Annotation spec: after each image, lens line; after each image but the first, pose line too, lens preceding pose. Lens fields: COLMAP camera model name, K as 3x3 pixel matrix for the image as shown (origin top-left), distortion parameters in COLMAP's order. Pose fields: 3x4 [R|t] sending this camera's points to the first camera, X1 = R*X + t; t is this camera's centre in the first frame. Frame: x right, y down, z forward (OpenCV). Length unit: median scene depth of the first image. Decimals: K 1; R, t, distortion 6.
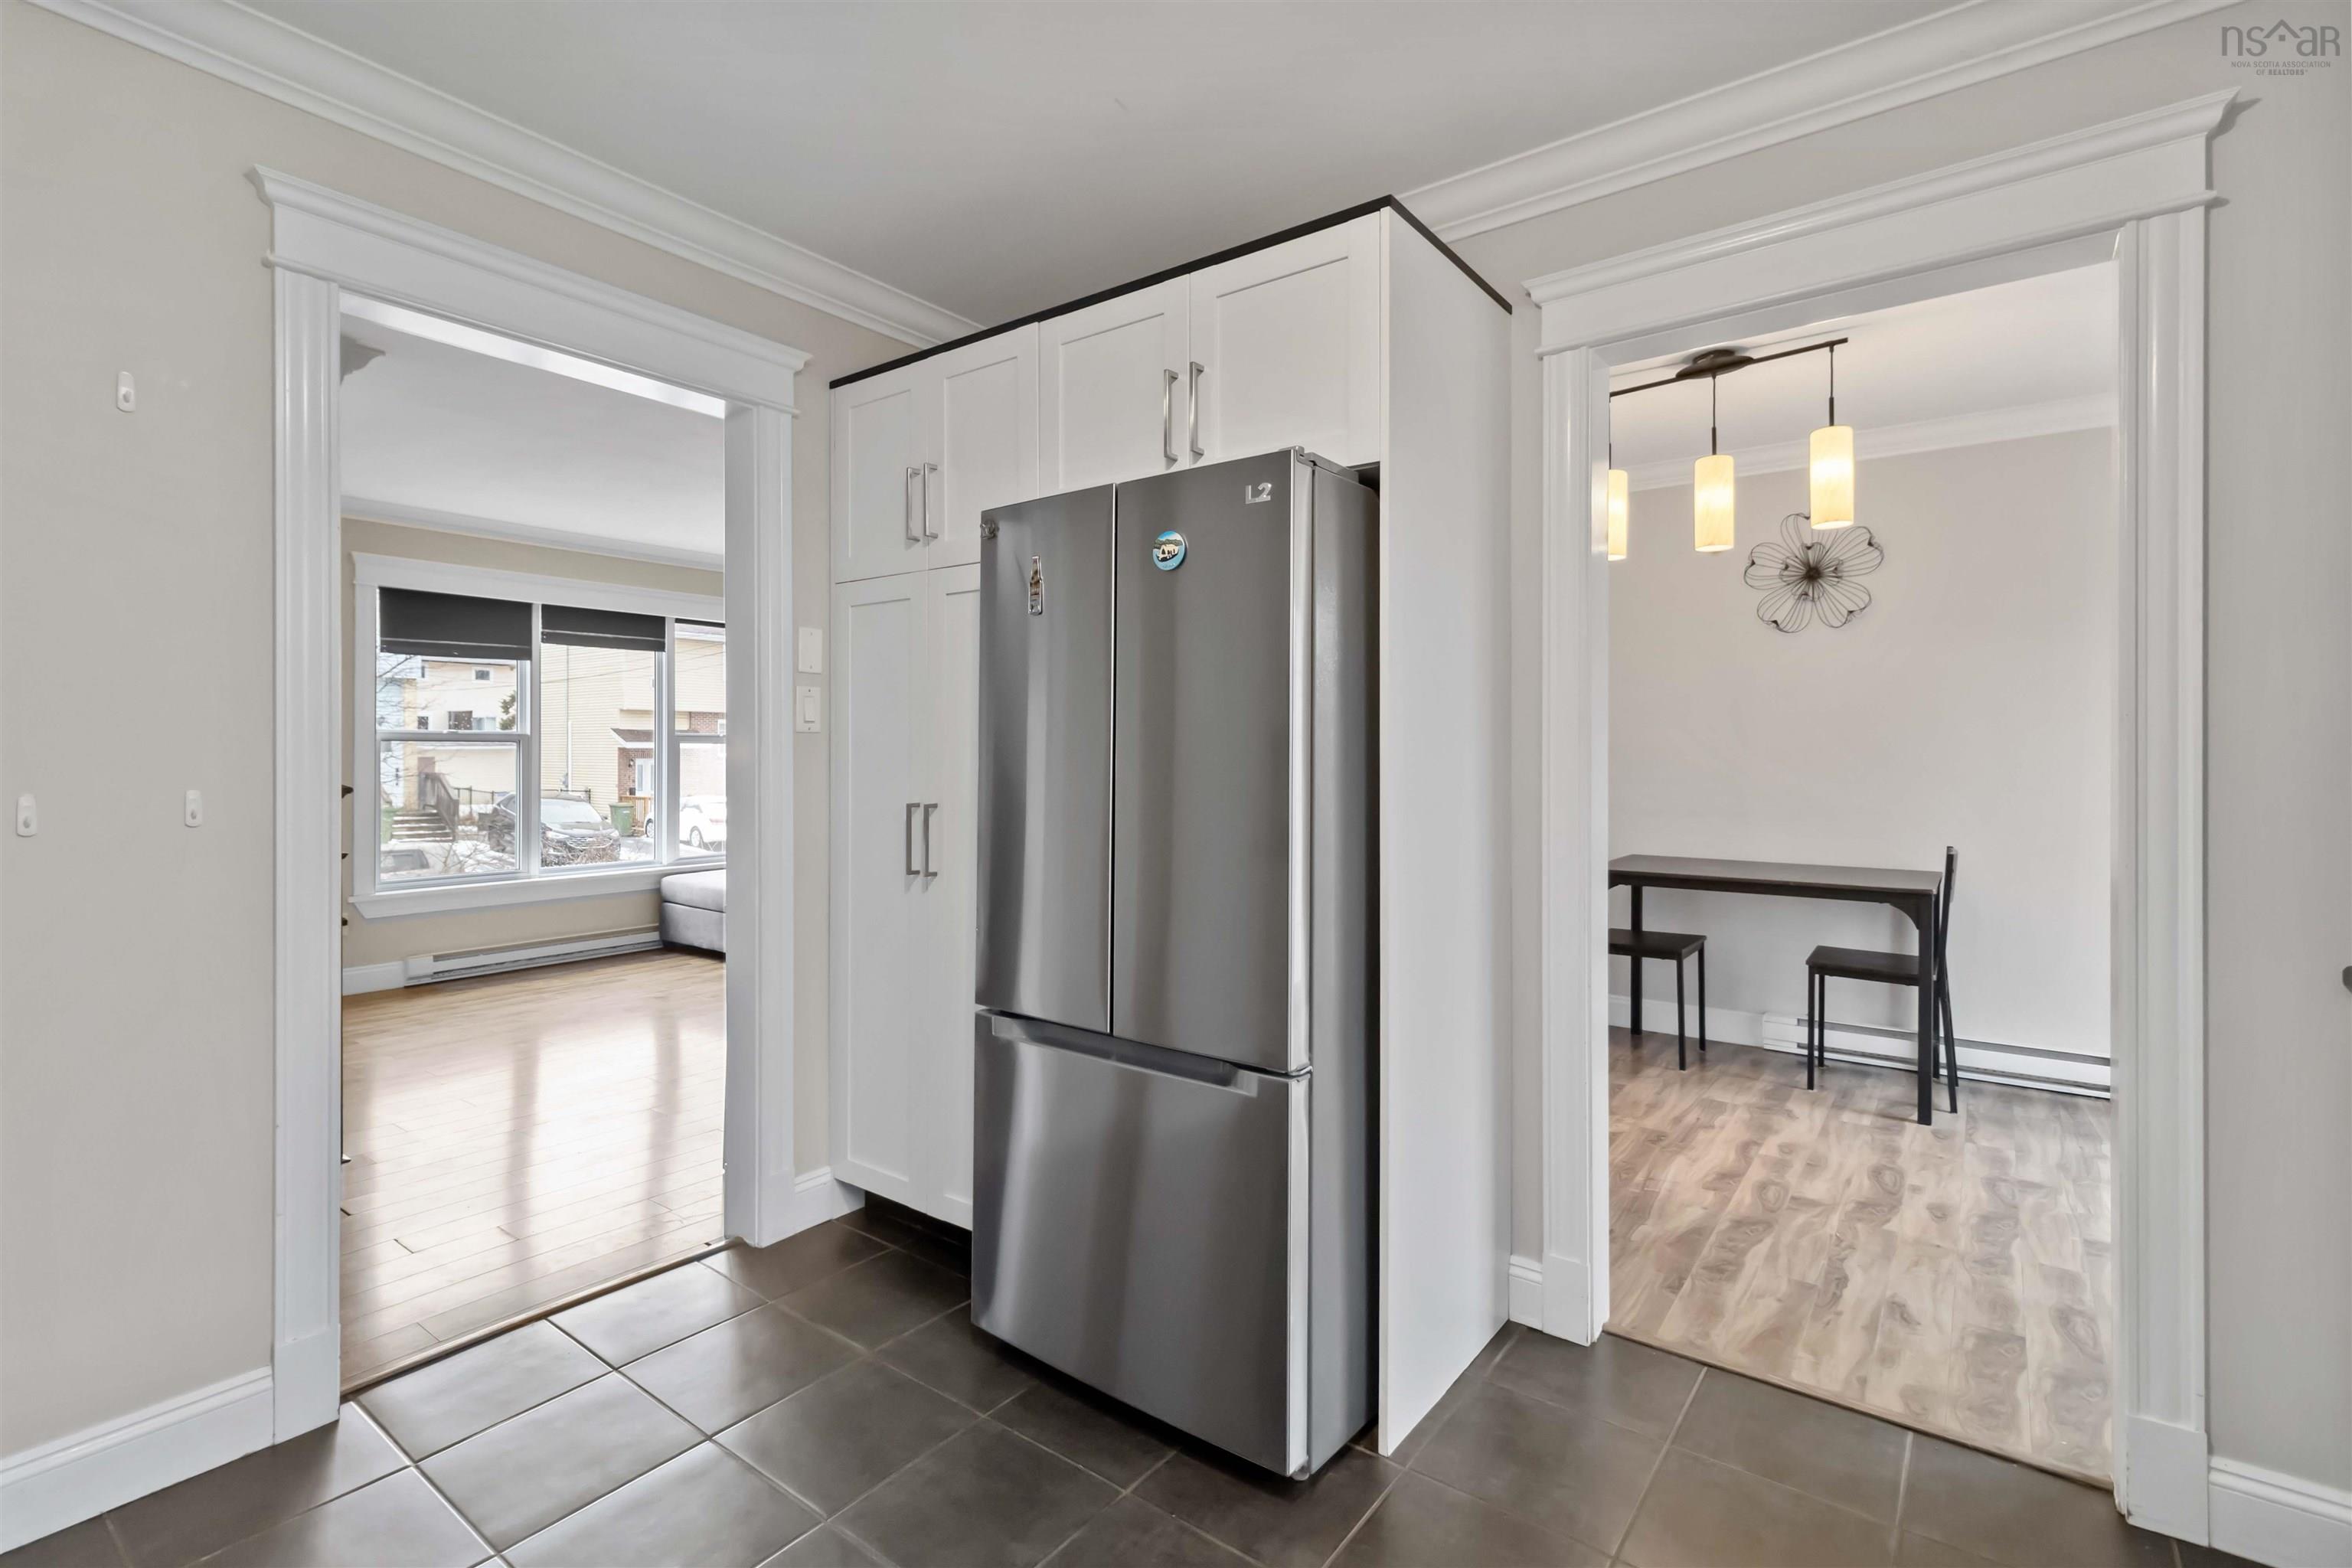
lens RADIAL K [[1090.2, 0, 1167.3], [0, 1090.2, 756.9], [0, 0, 1]] dist [0.006832, 0.000064]
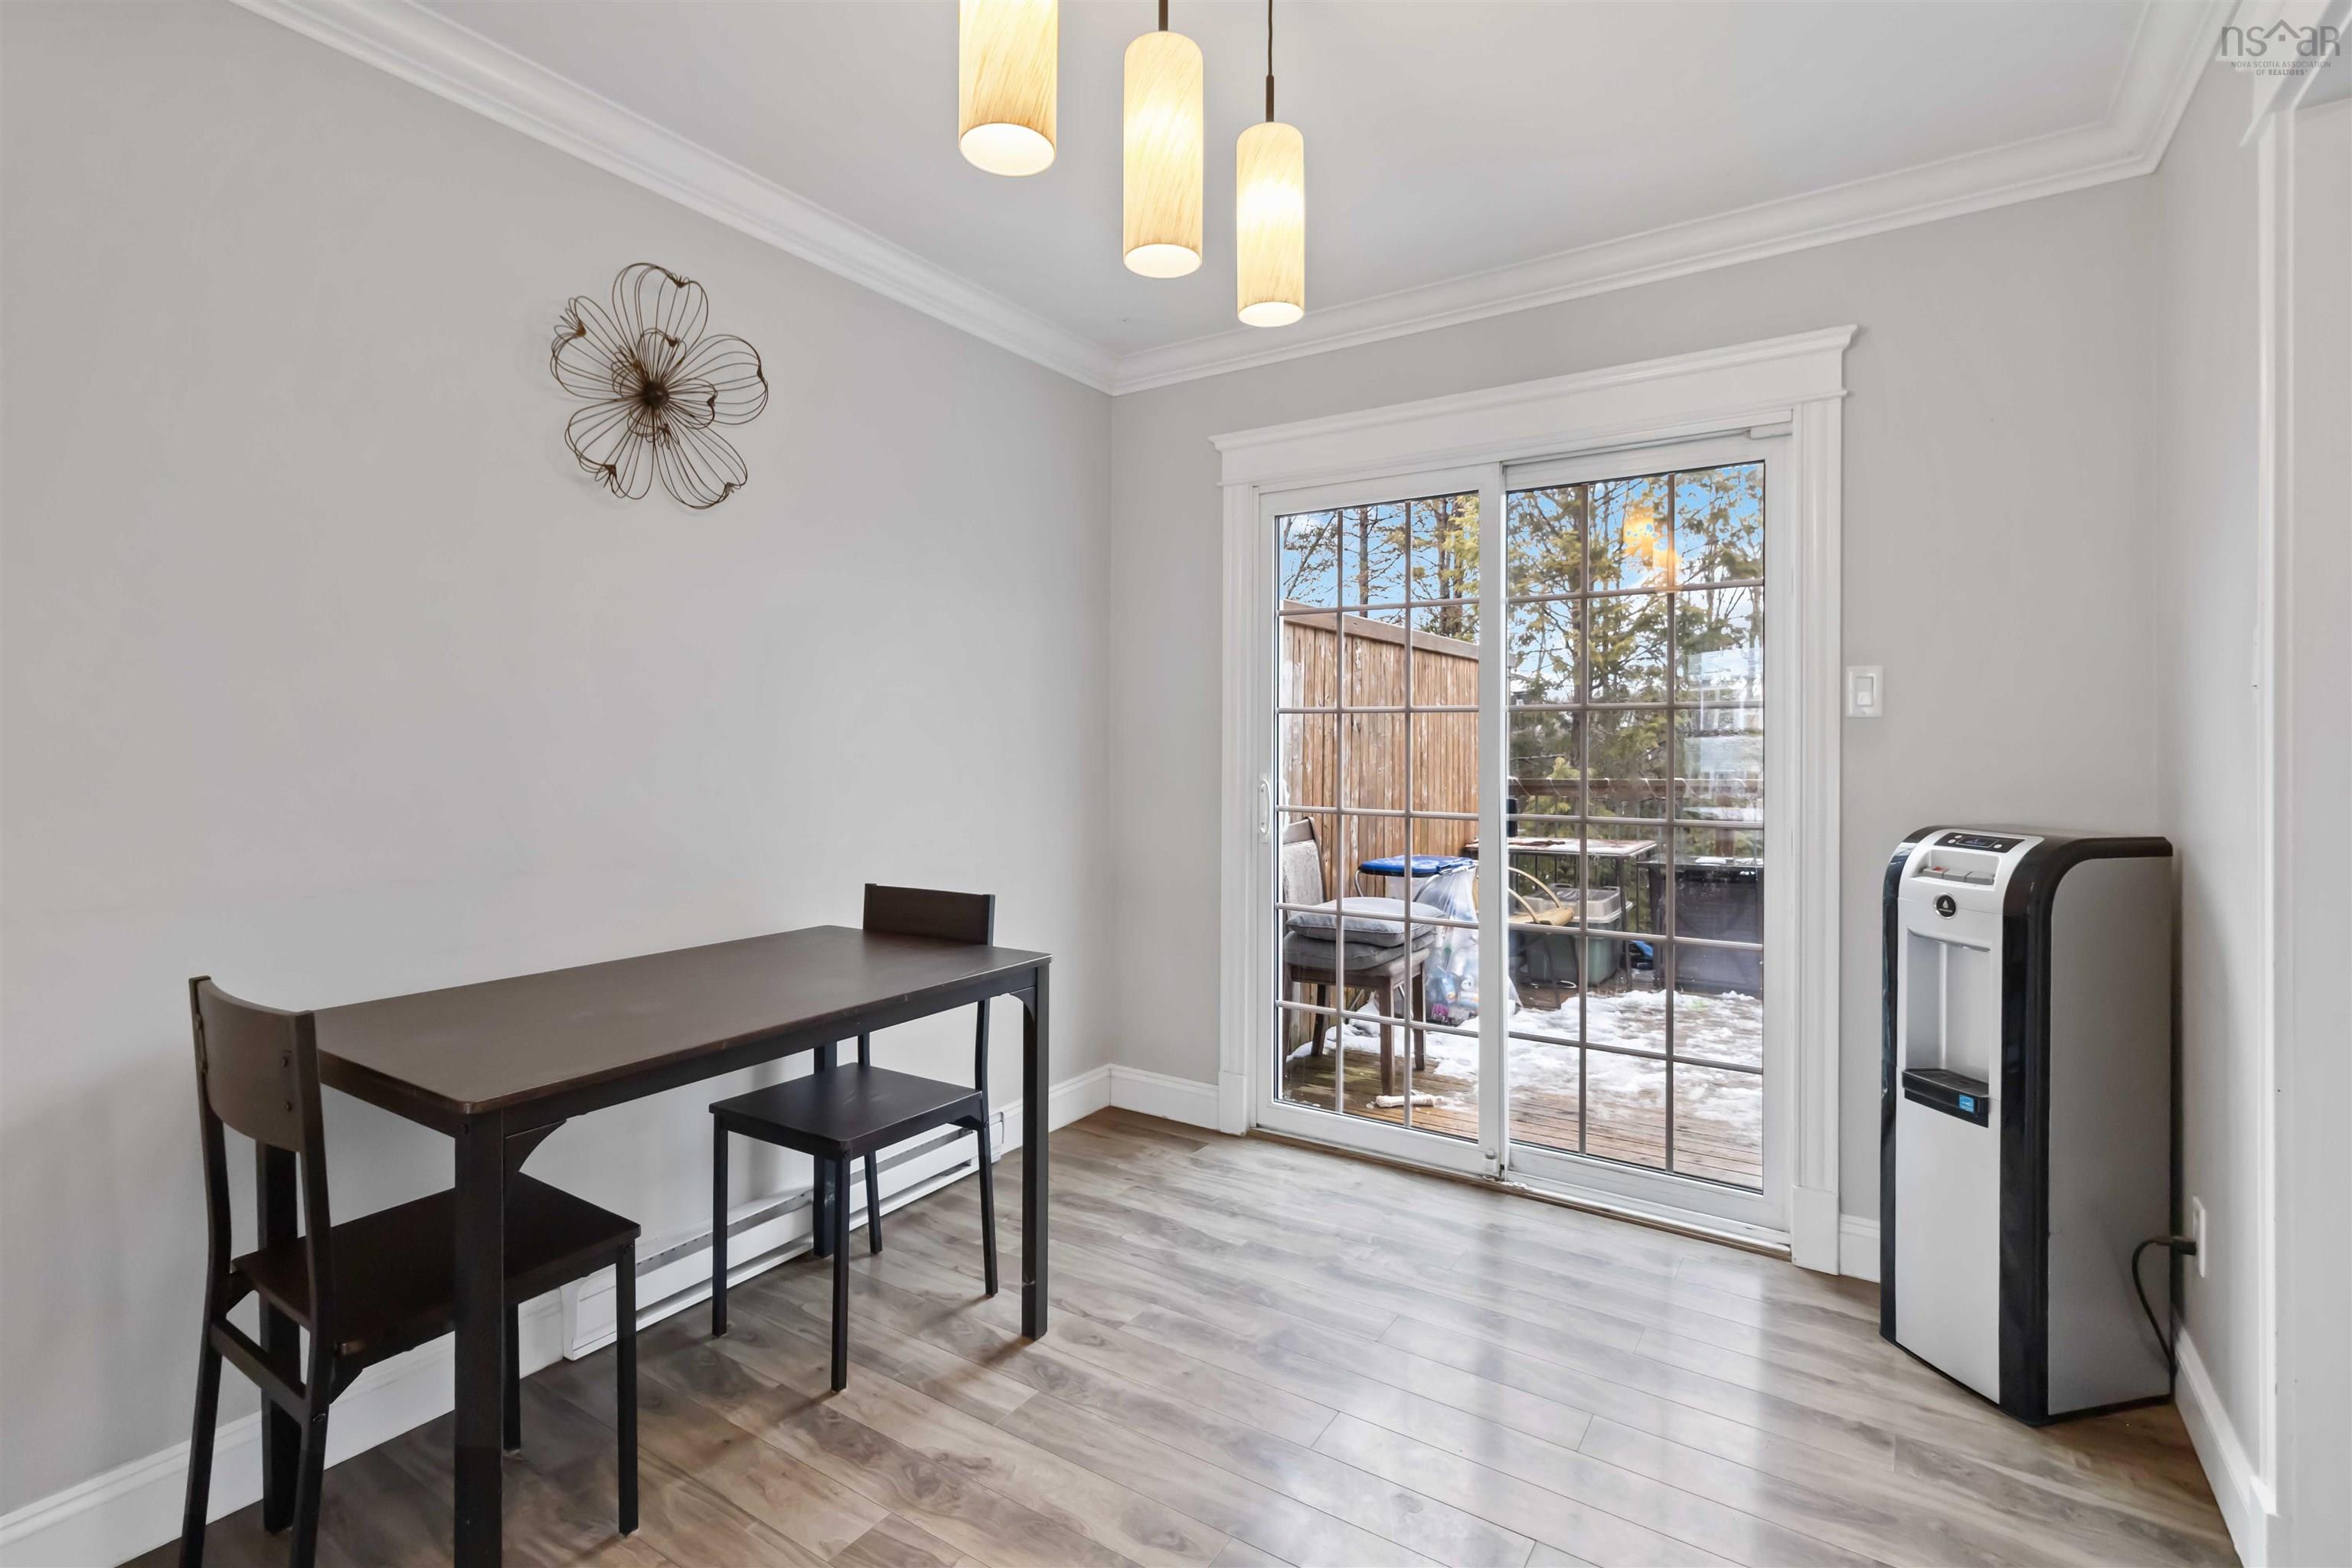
lens RADIAL K [[1090.2, 0, 1181.3], [0, 1090.2, 741.8], [0, 0, 1]] dist [0.006832, 0.000064]
pose [[-0.062769, 0.001760, 0.998027, 0.060301], [0.004709, 0.999988, -0.001467, -0.000111], [-0.998017, 0.004608, -0.062776, 0.851117]]
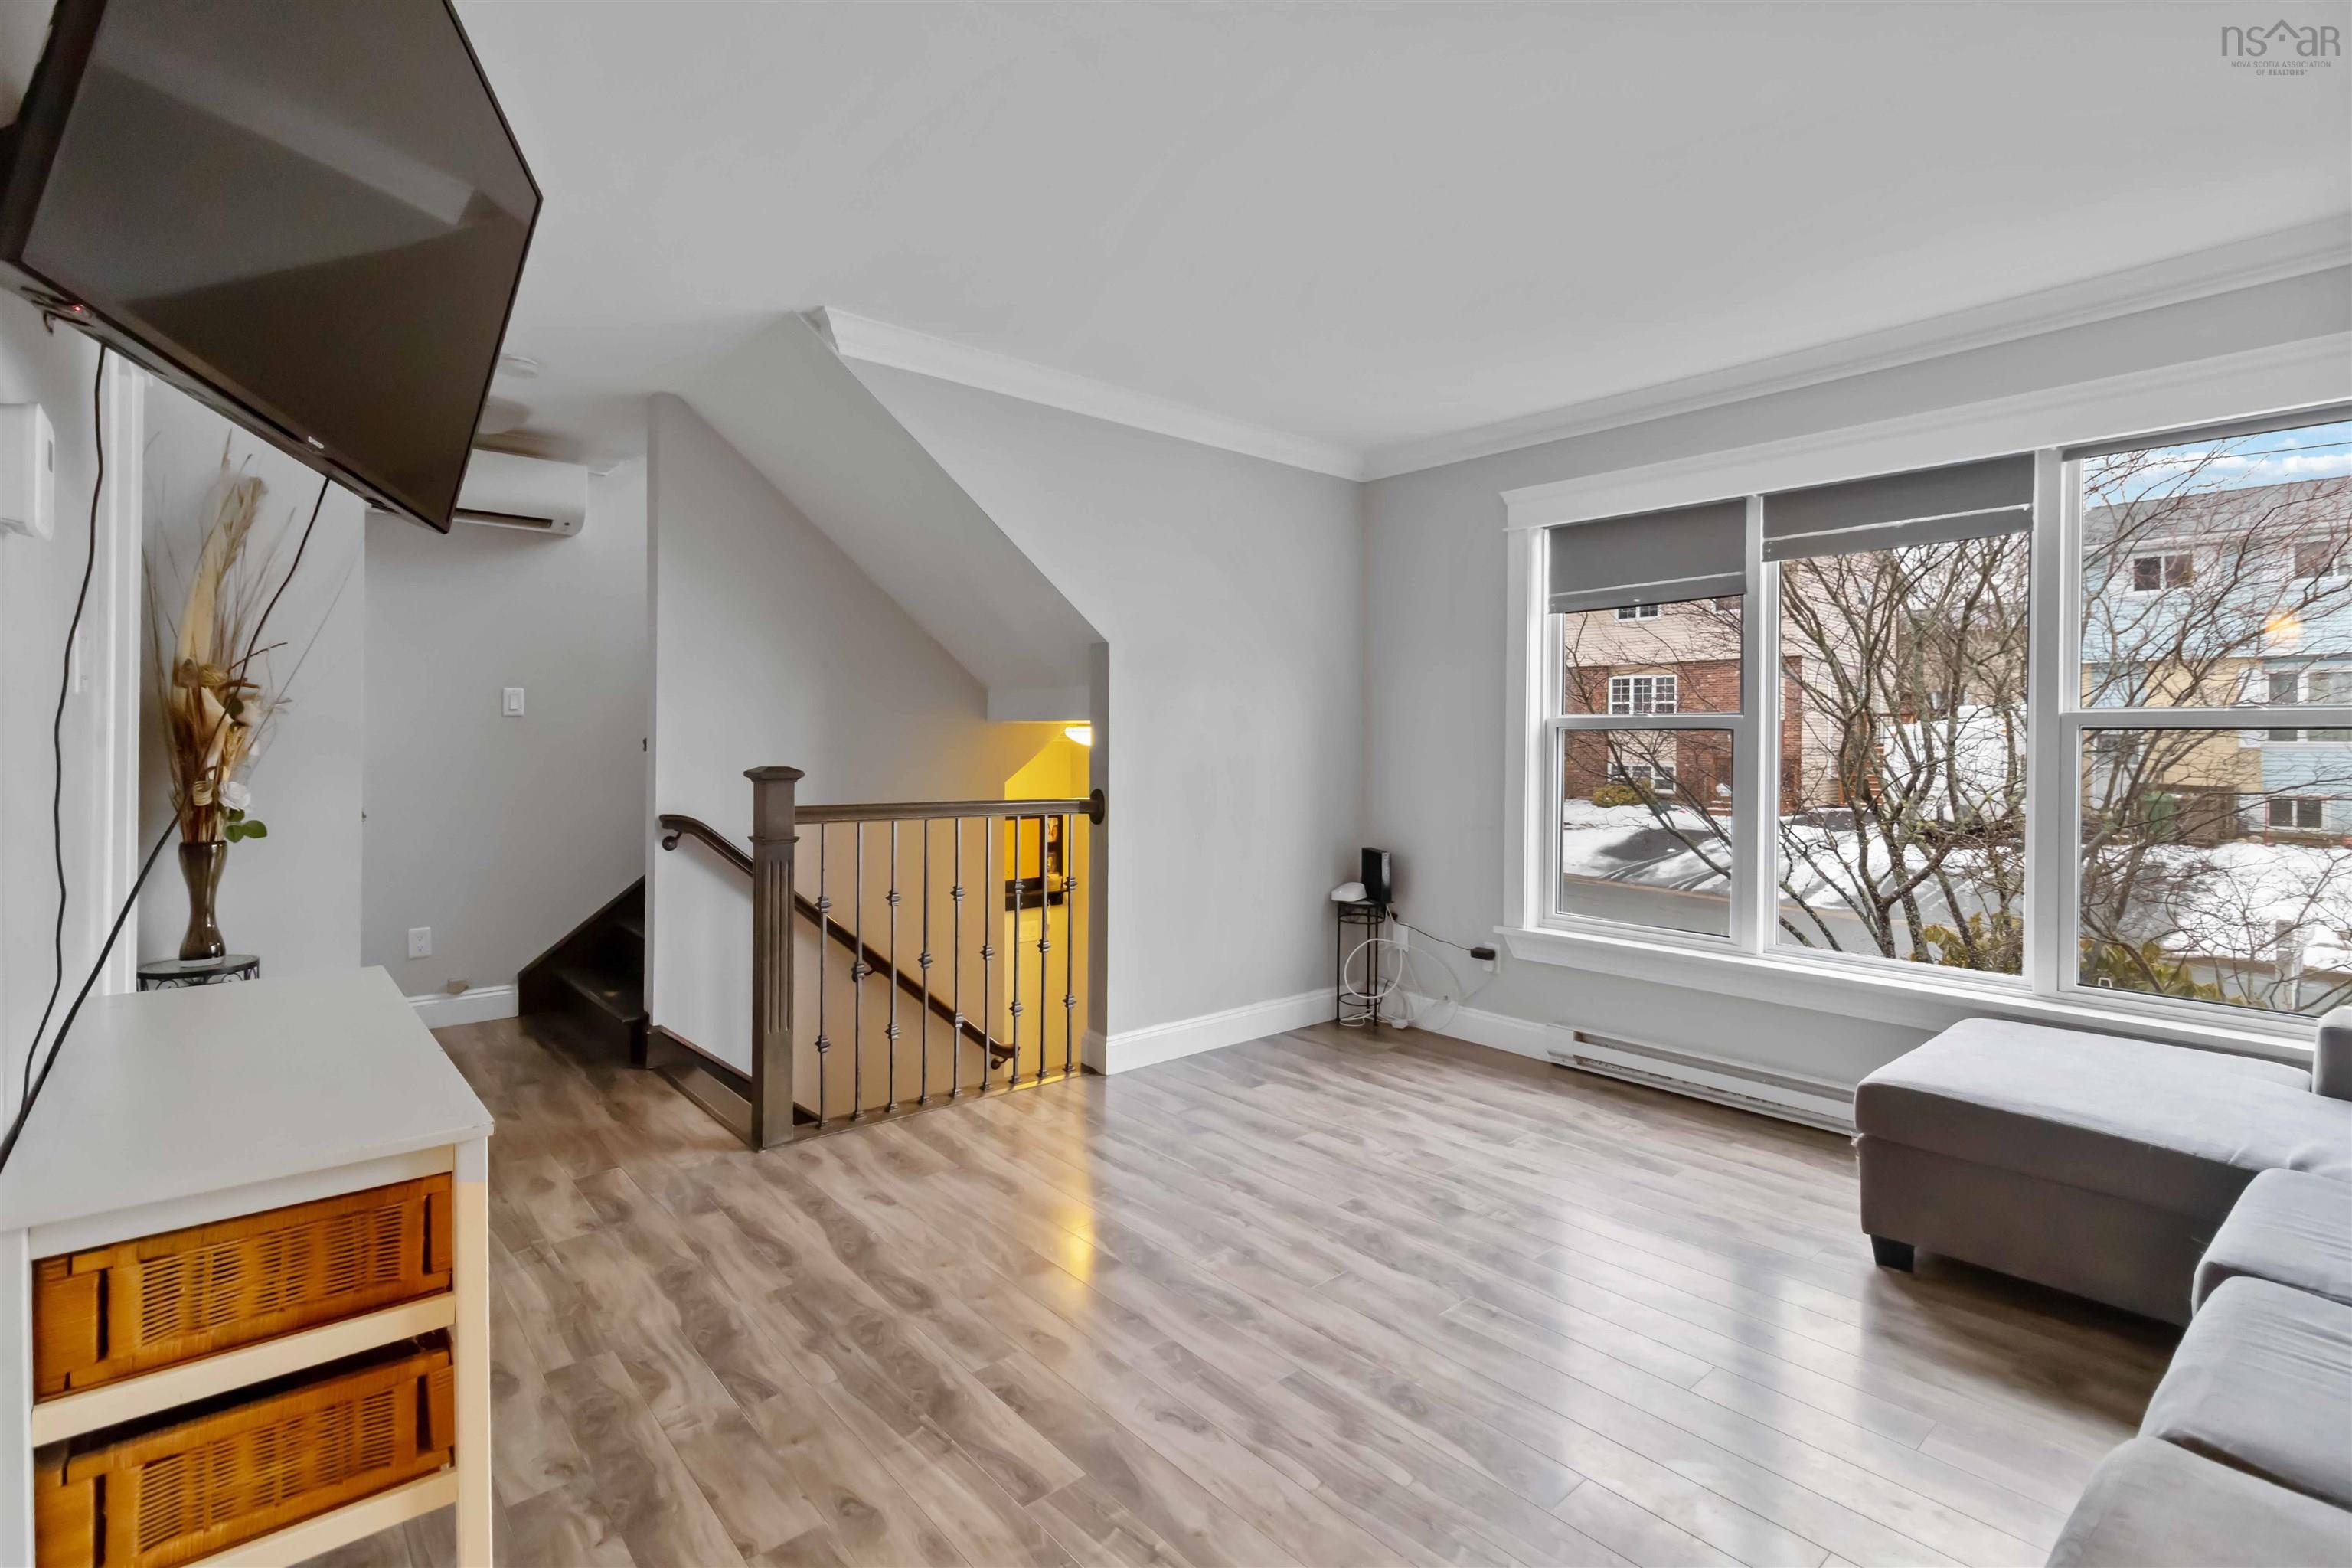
lens RADIAL K [[1090.2, 0, 1176.0], [0, 1090.2, 742.0], [0, 0, 1]] dist [0.006832, 0.000064]
pose [[-0.220913, -0.002723, -0.975290, 0.105370], [-0.015350, 0.999882, 0.000685, -0.003625], [0.975173, 0.015122, -0.220929, 1.251225]]
